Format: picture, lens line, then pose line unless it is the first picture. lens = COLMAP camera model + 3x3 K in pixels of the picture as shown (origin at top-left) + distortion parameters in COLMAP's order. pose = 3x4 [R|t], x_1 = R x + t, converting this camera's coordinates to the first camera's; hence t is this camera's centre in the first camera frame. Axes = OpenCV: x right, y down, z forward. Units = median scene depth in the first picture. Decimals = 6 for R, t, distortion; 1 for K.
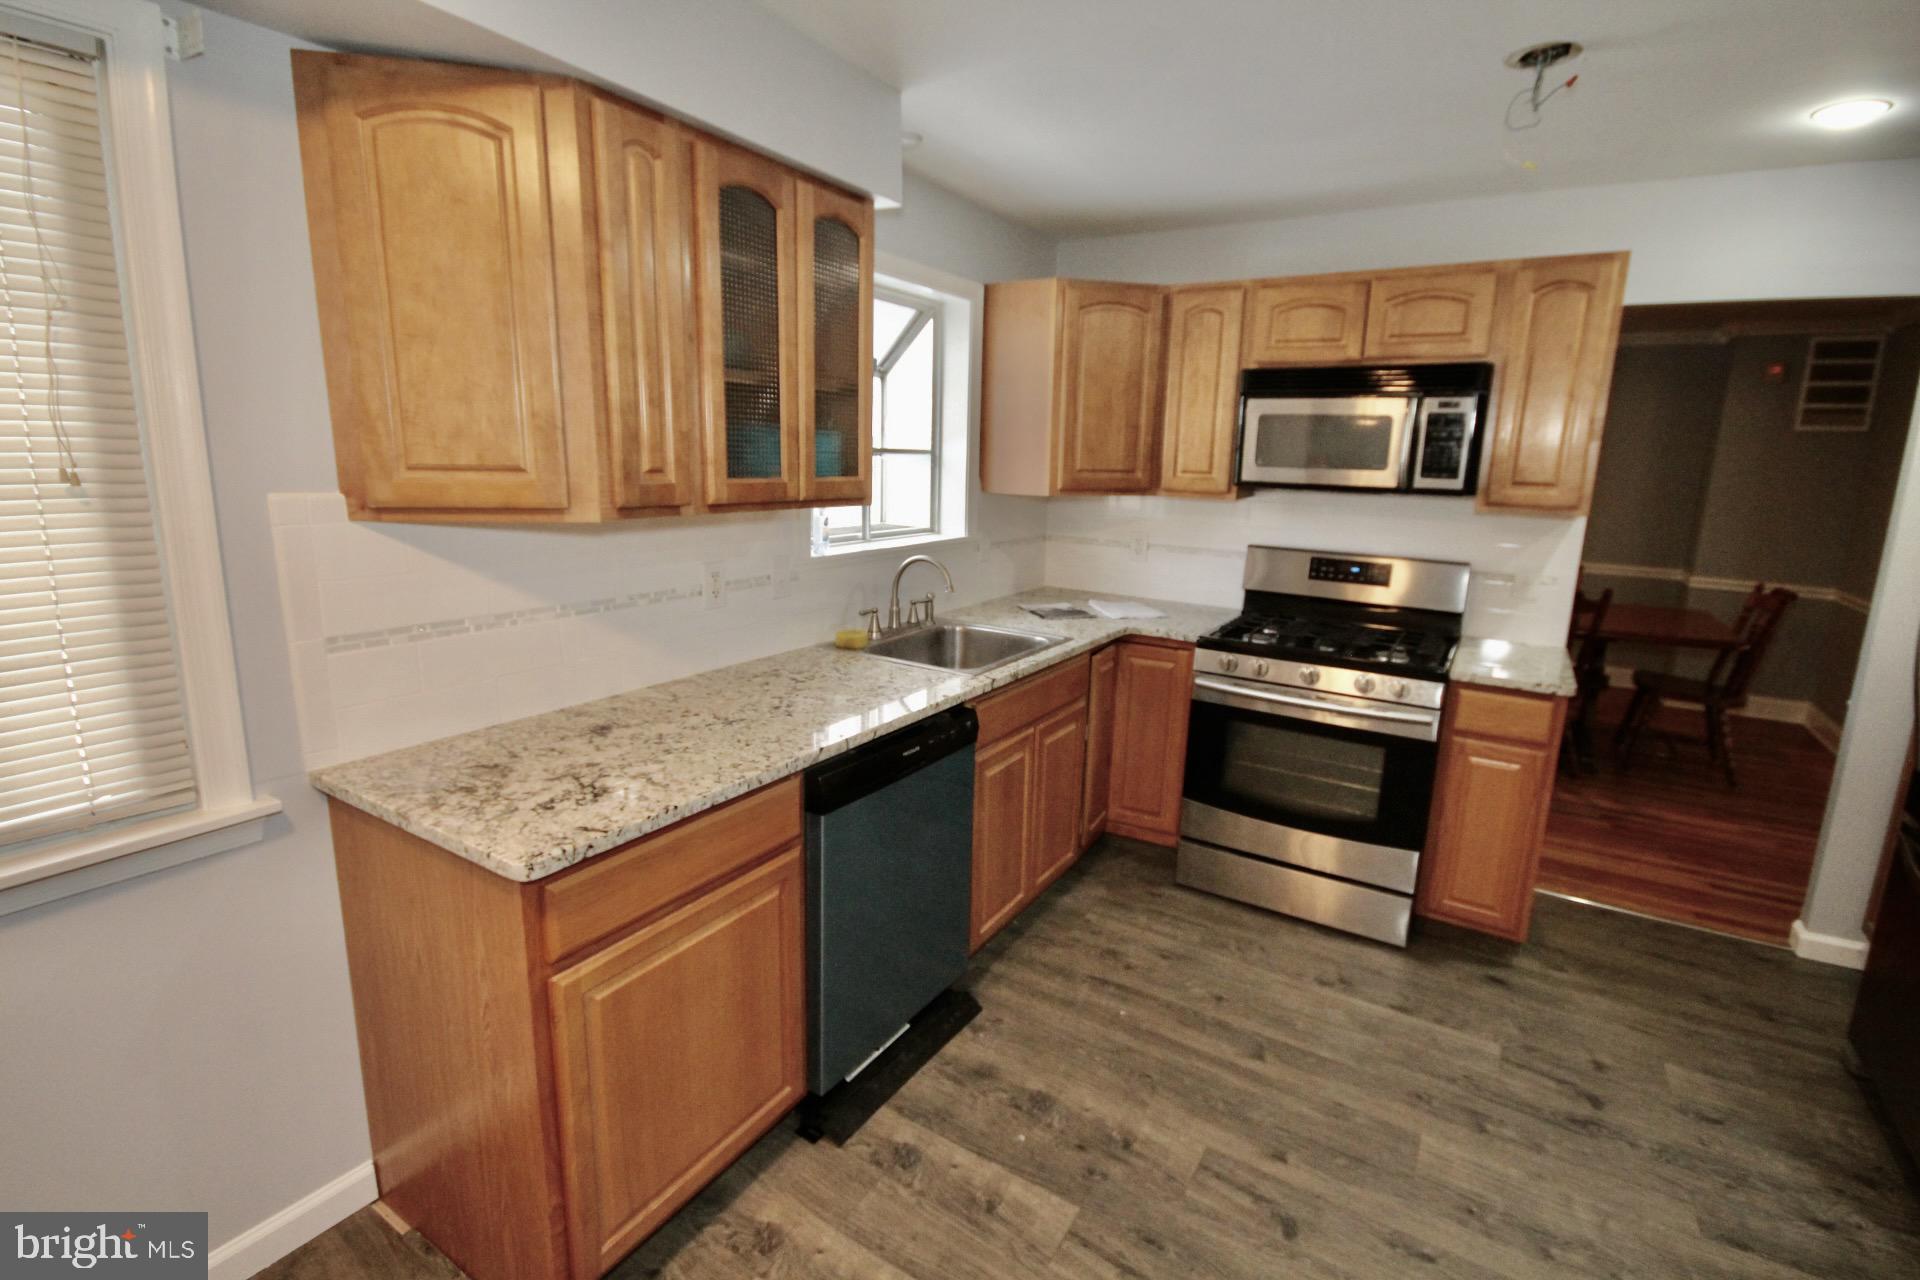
lens RADIAL K [[887.1, 0, 961.8], [0, 887.1, 634.9], [0, 0, 1]] dist [-0.003671, -0.004558]
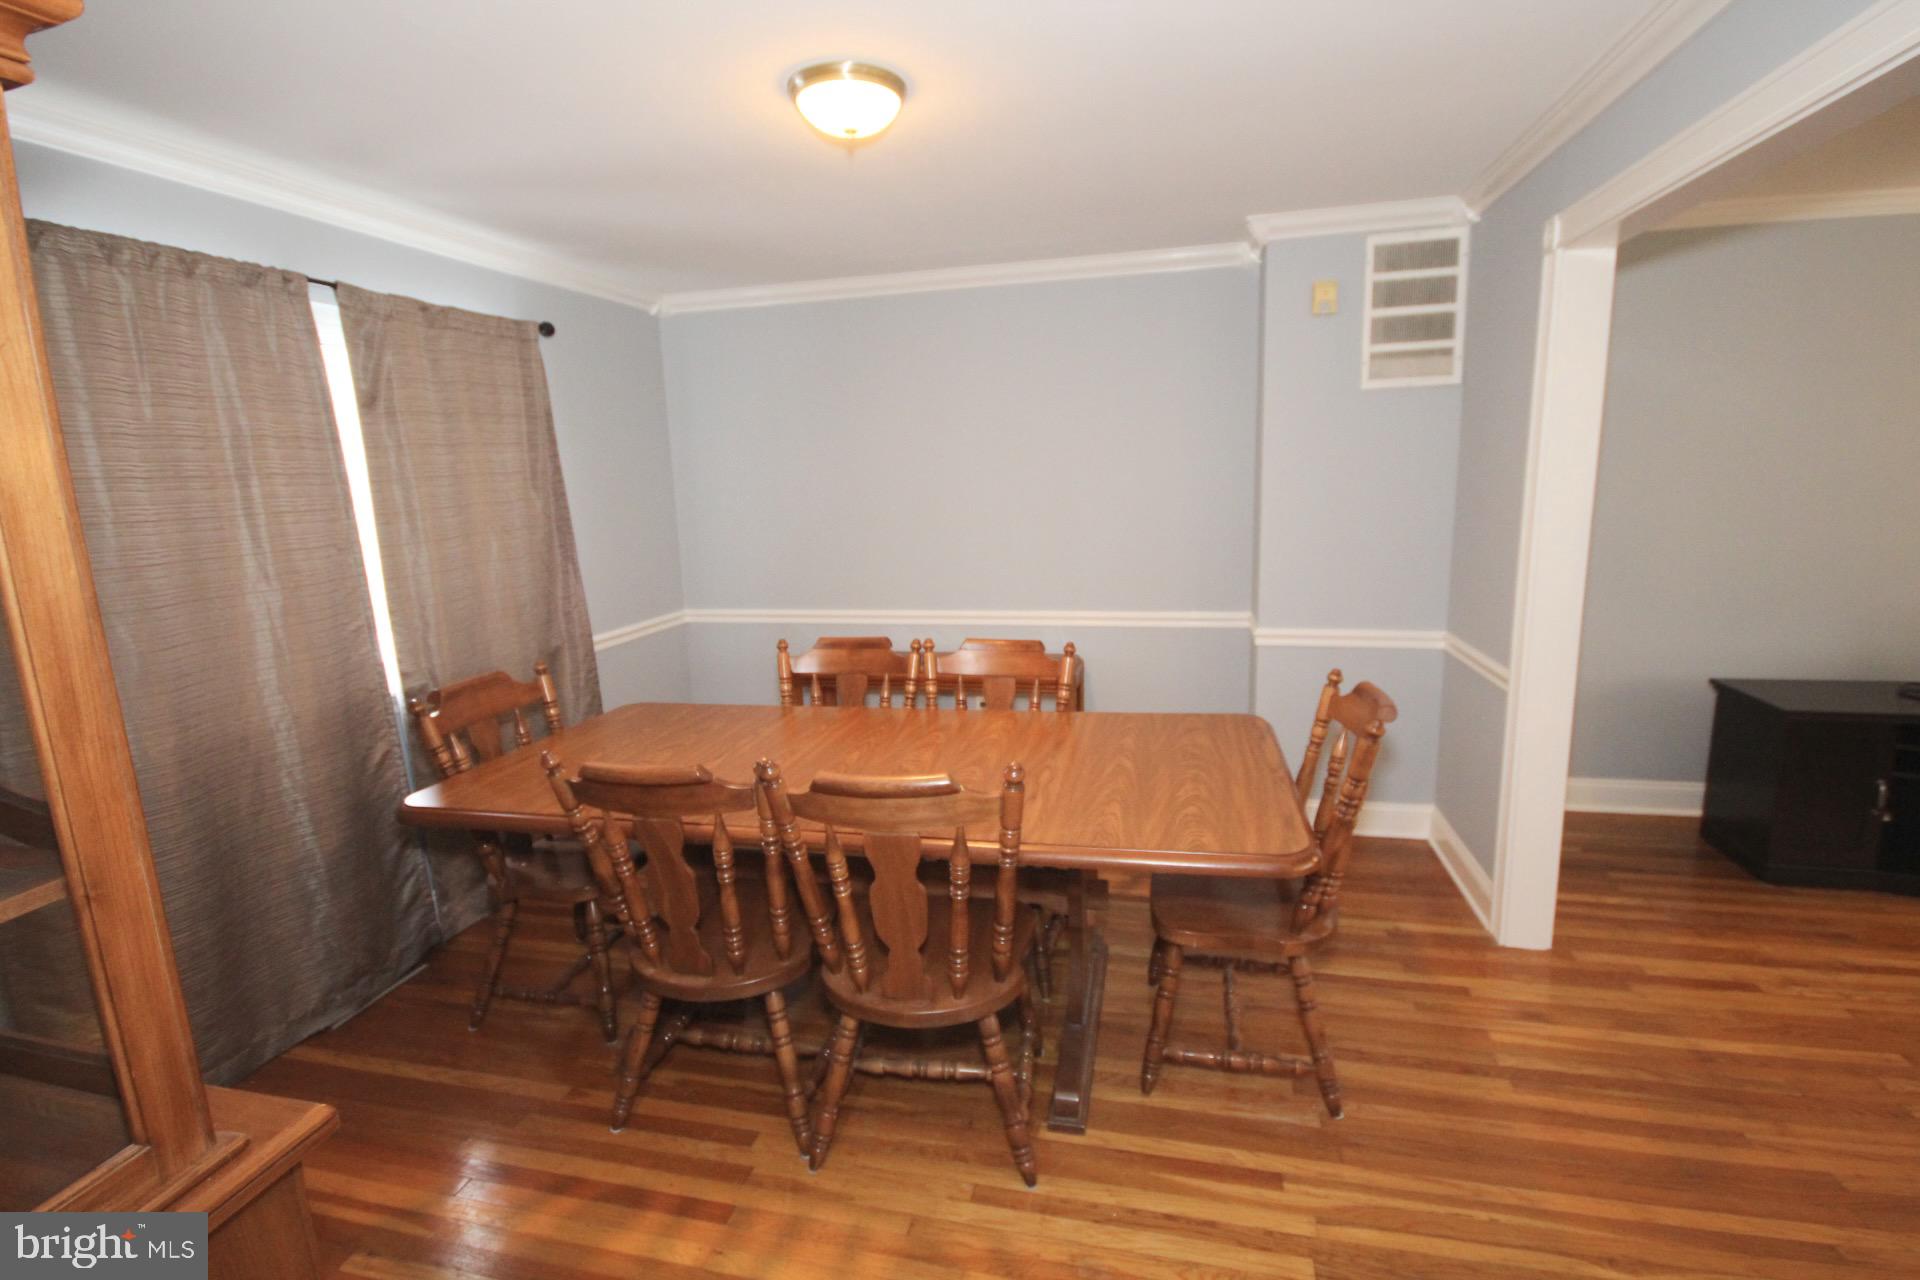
lens RADIAL K [[887.1, 0, 957.0], [0, 887.1, 632.6], [0, 0, 1]] dist [-0.003671, -0.004558]
pose [[0.951565, -0.118492, 0.283695, 0.891938], [0.120392, 0.992668, 0.010796, -0.192946], [-0.282894, 0.023882, 0.958854, 0.909189]]
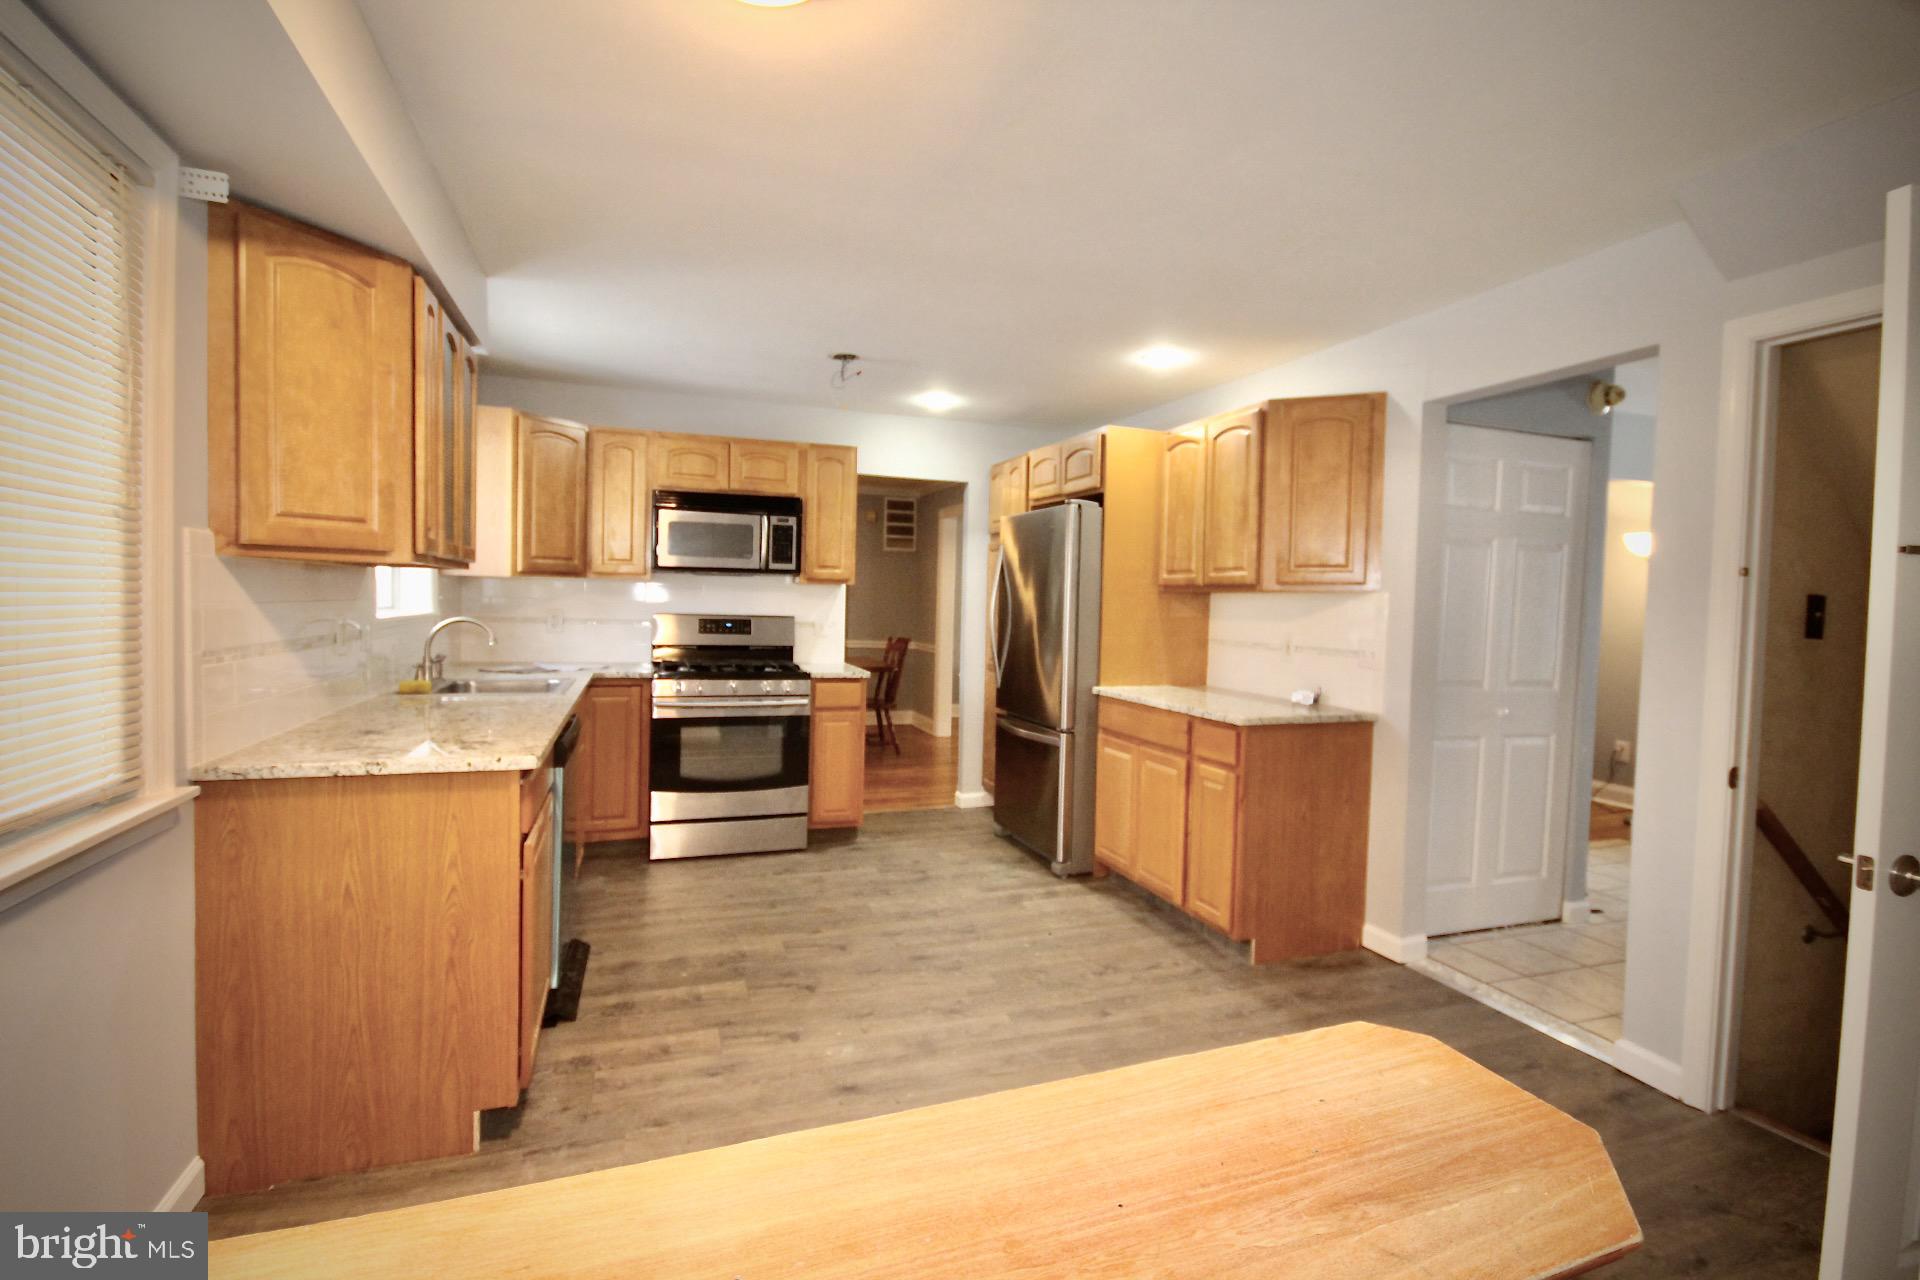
lens RADIAL K [[887.1, 0, 967.2], [0, 887.1, 642.8], [0, 0, 1]] dist [-0.003671, -0.004558]
pose [[0.619976, -0.050859, 0.782970, -0.563982], [0.152151, 0.986748, -0.056382, 0.119257], [-0.769727, 0.154085, 0.619499, -0.285357]]
